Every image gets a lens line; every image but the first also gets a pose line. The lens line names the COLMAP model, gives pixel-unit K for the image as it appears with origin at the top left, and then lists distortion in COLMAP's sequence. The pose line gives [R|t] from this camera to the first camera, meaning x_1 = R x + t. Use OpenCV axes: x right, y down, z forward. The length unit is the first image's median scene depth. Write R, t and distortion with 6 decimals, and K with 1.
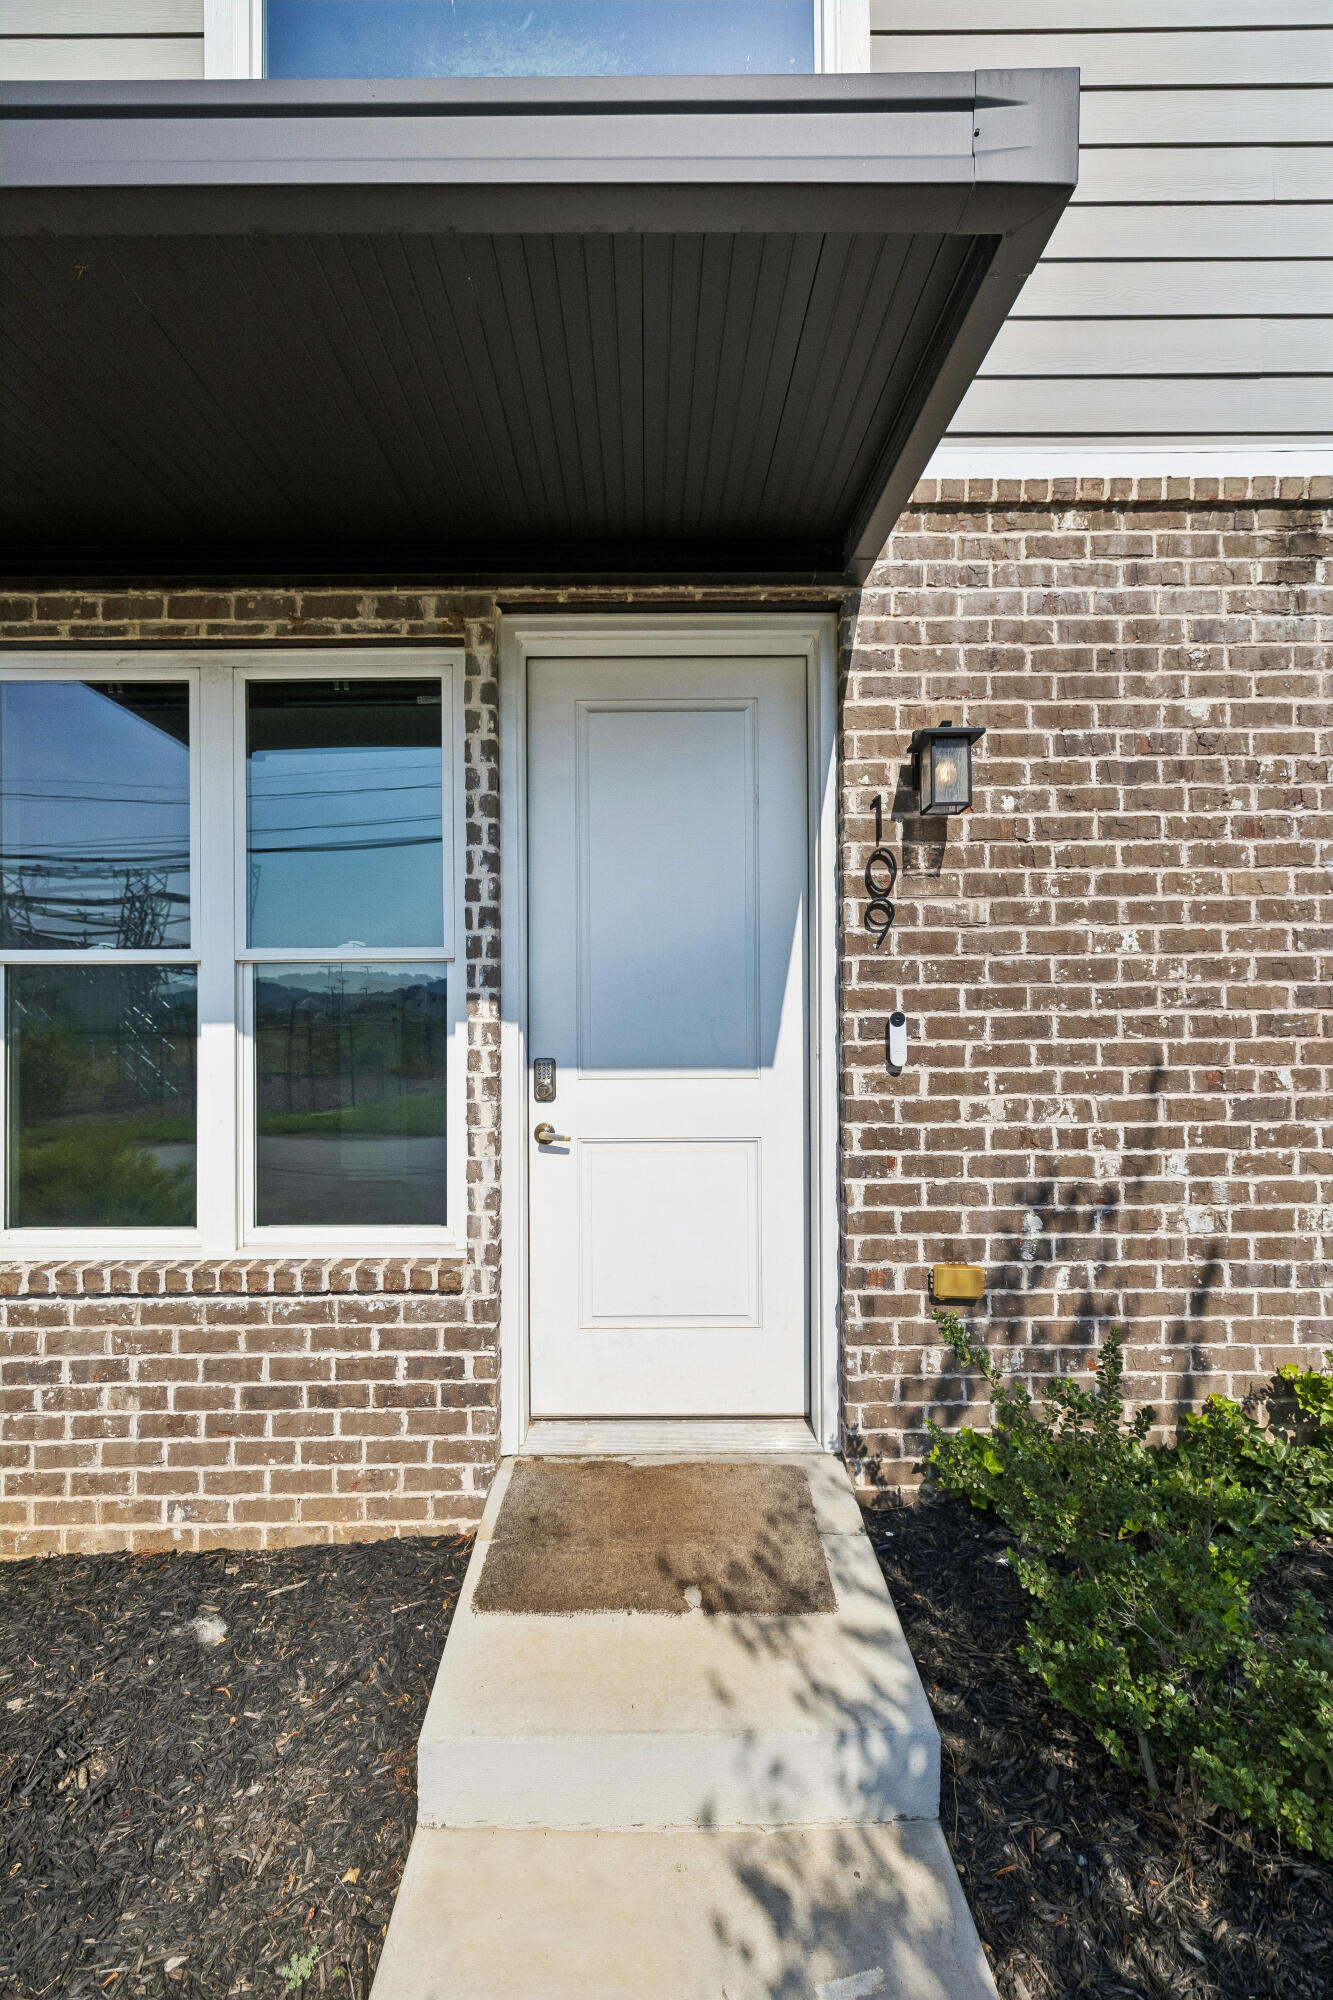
lens RADIAL K [[846.0, 0, 671.4], [0, 846.0, 1000.4], [0, 0, 1]] dist [0.000639, -0.000556]
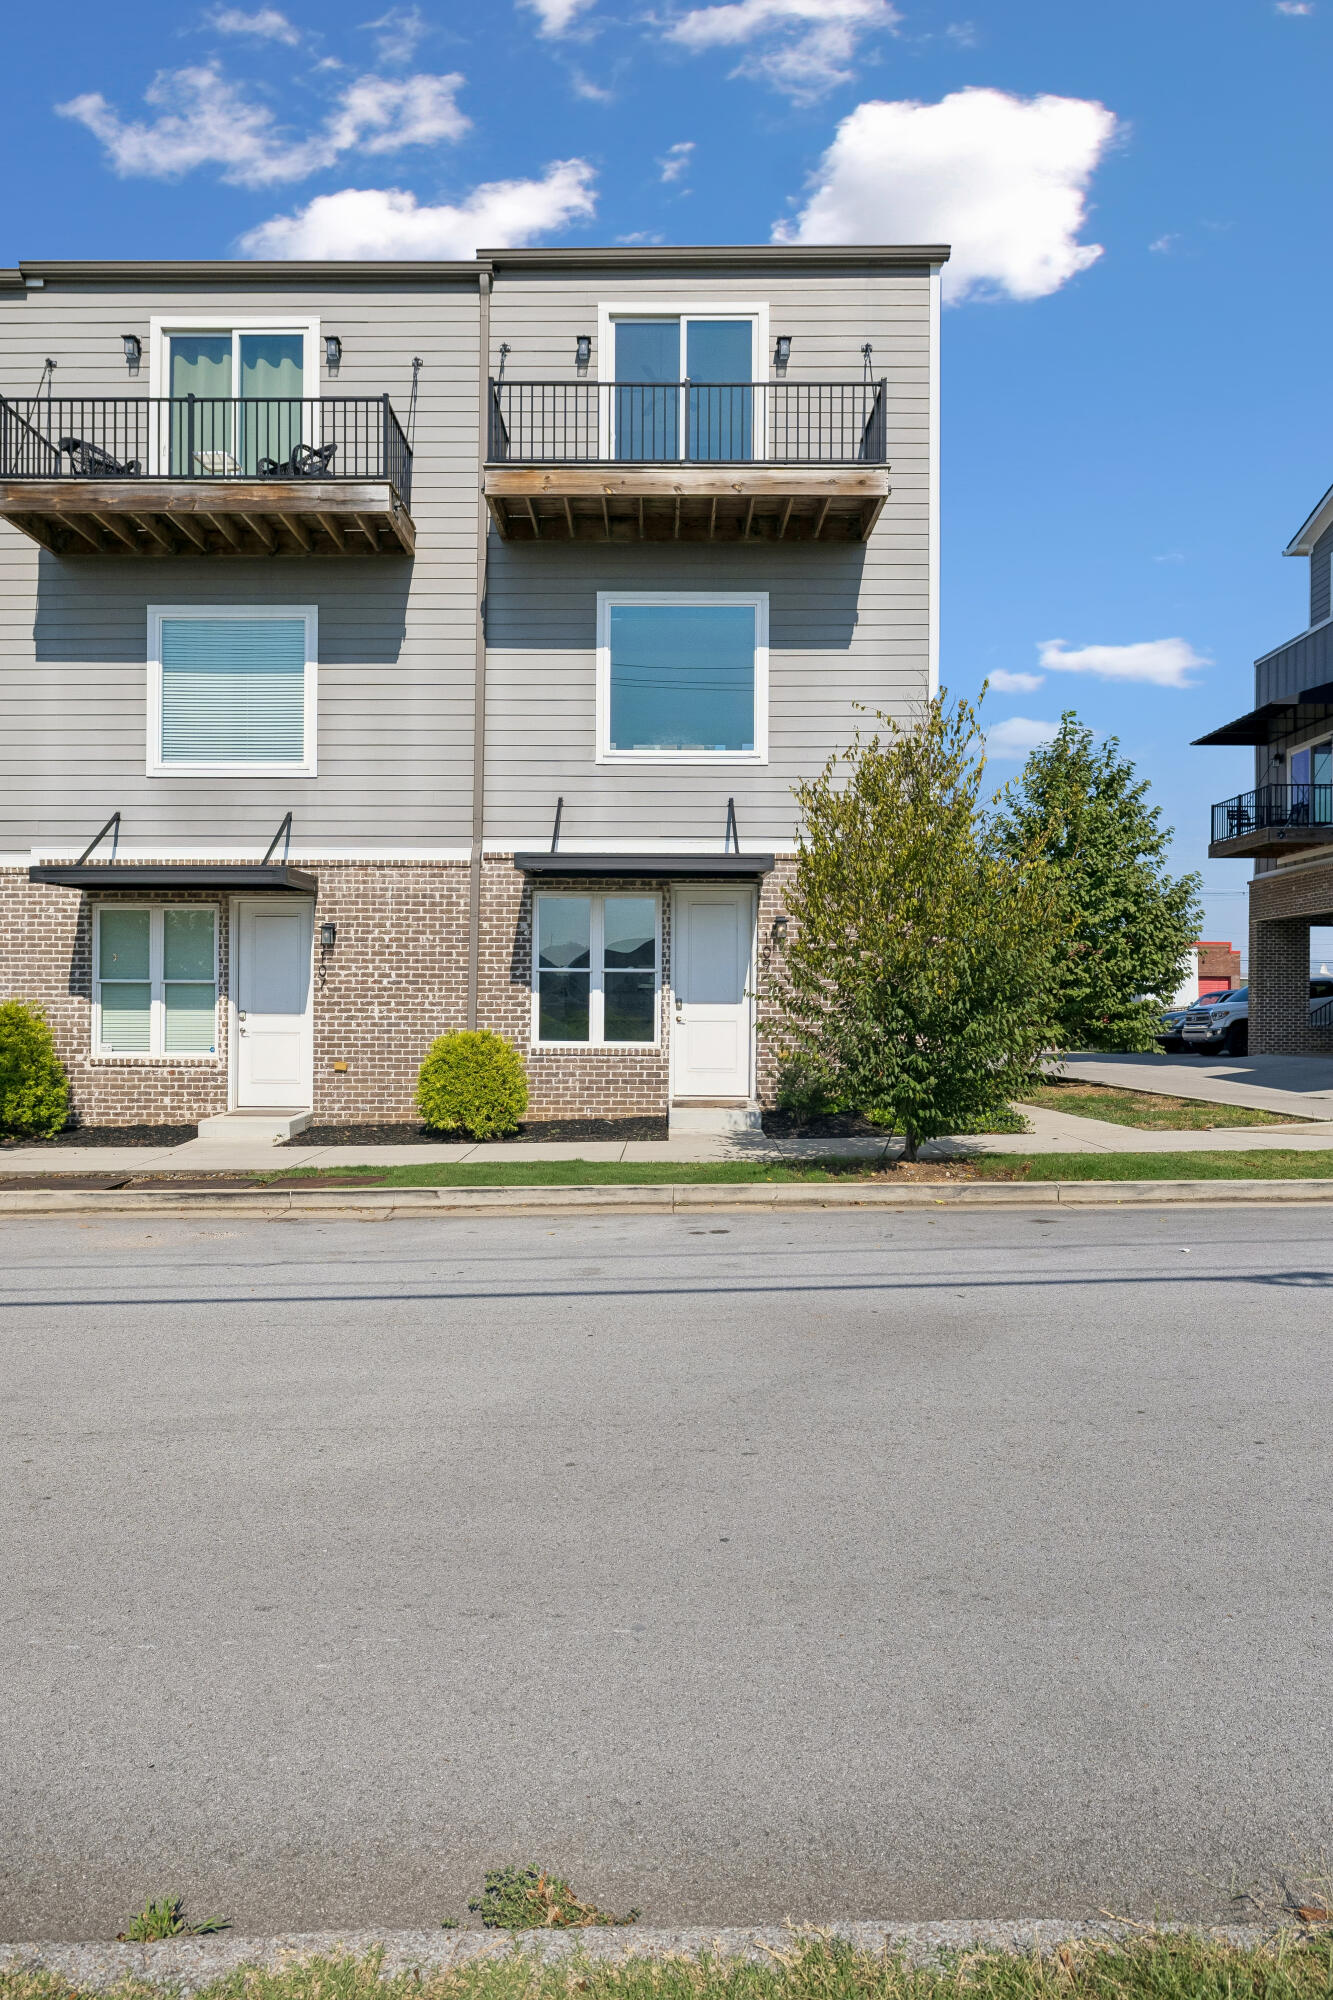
lens RADIAL K [[1123.7, 0, 668.7], [0, 1123.7, 996.6], [0, 0, 1]] dist [0.000725, -0.001279]
pose [[0.999913, 0.012785, -0.003313, -0.193783], [-0.012837, 0.999789, -0.016011, 0.150306], [0.003108, 0.016052, 0.999866, -4.264235]]
